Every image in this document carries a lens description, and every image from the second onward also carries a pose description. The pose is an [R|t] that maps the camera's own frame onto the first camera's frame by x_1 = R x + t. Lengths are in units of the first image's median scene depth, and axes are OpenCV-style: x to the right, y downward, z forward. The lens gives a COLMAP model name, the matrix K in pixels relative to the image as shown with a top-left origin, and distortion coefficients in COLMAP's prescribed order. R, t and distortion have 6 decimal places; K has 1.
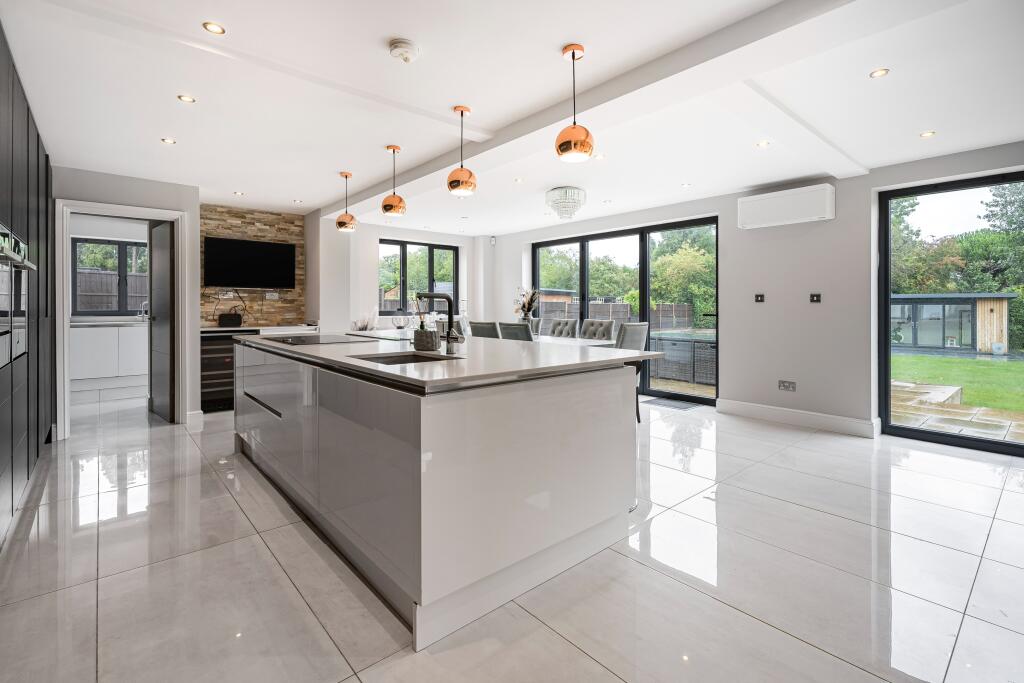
lens RADIAL K [[470.4, 0, 514.2], [0, 470.4, 307.6], [0, 0, 1]] dist [0.001142, 0.000341]
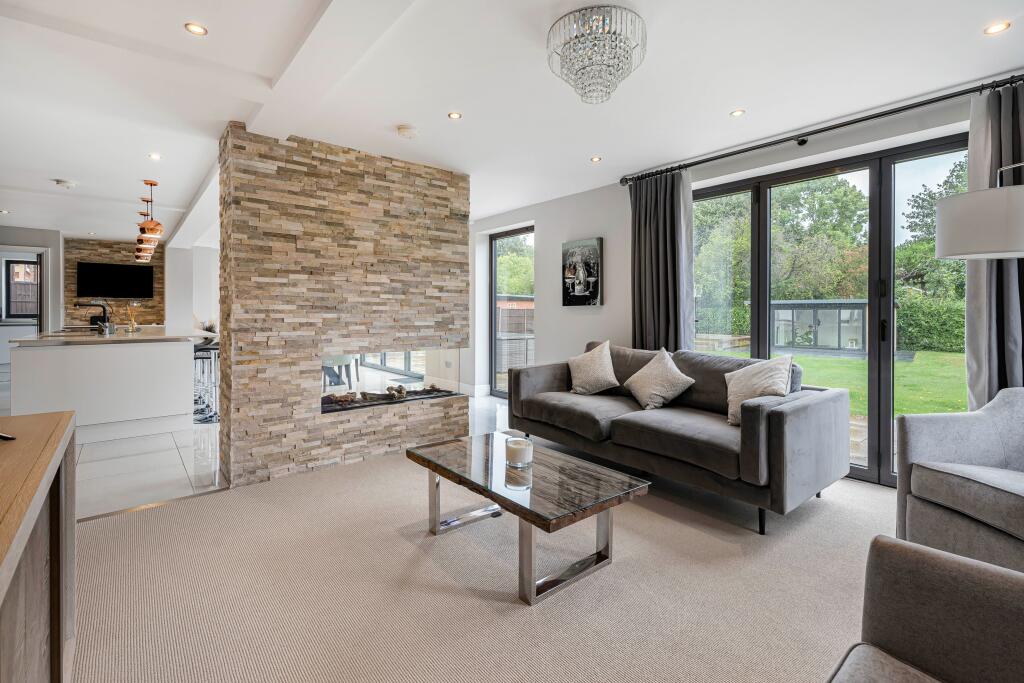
lens RADIAL K [[465.8, 0, 515.2], [0, 465.8, 317.2], [0, 0, 1]] dist [-0.000612, 0.000487]
pose [[0.999733, 0.000428, -0.023112, 0.653557], [-0.000205, 0.999953, 0.009642, 0.002666], [0.023115, -0.009635, 0.999686, -0.358501]]
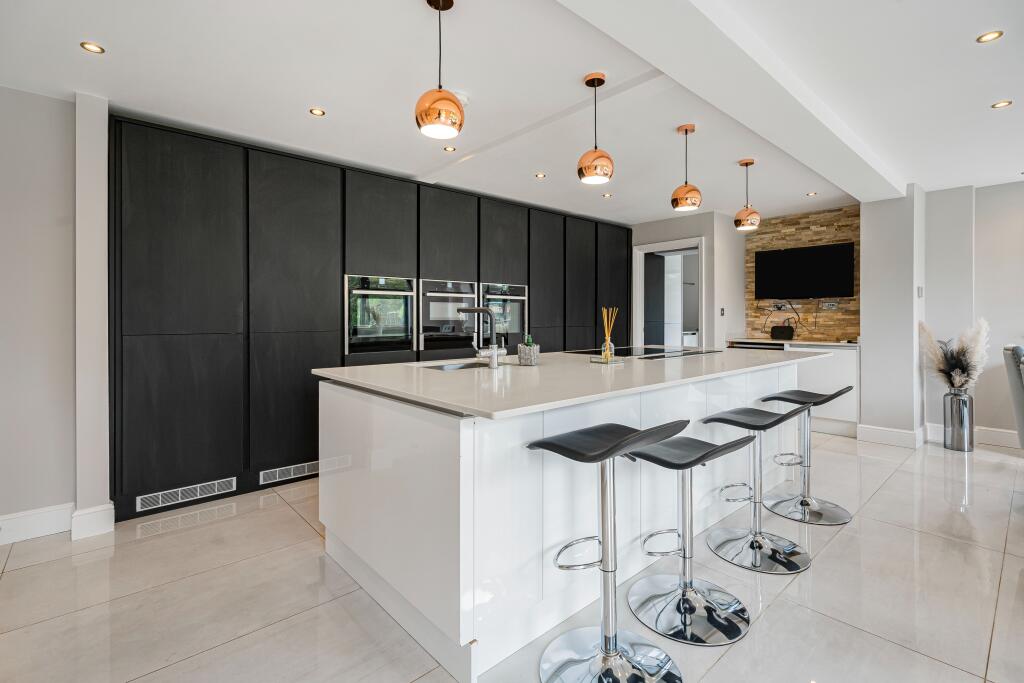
lens RADIAL K [[470.4, 0, 514.2], [0, 470.4, 307.6], [0, 0, 1]] dist [0.001142, 0.000341]
pose [[0.013496, -0.026562, -0.999556, 0.345780], [0.000409, 0.999647, -0.026559, 0.000144], [0.999909, -0.000050, 0.013503, 0.418265]]
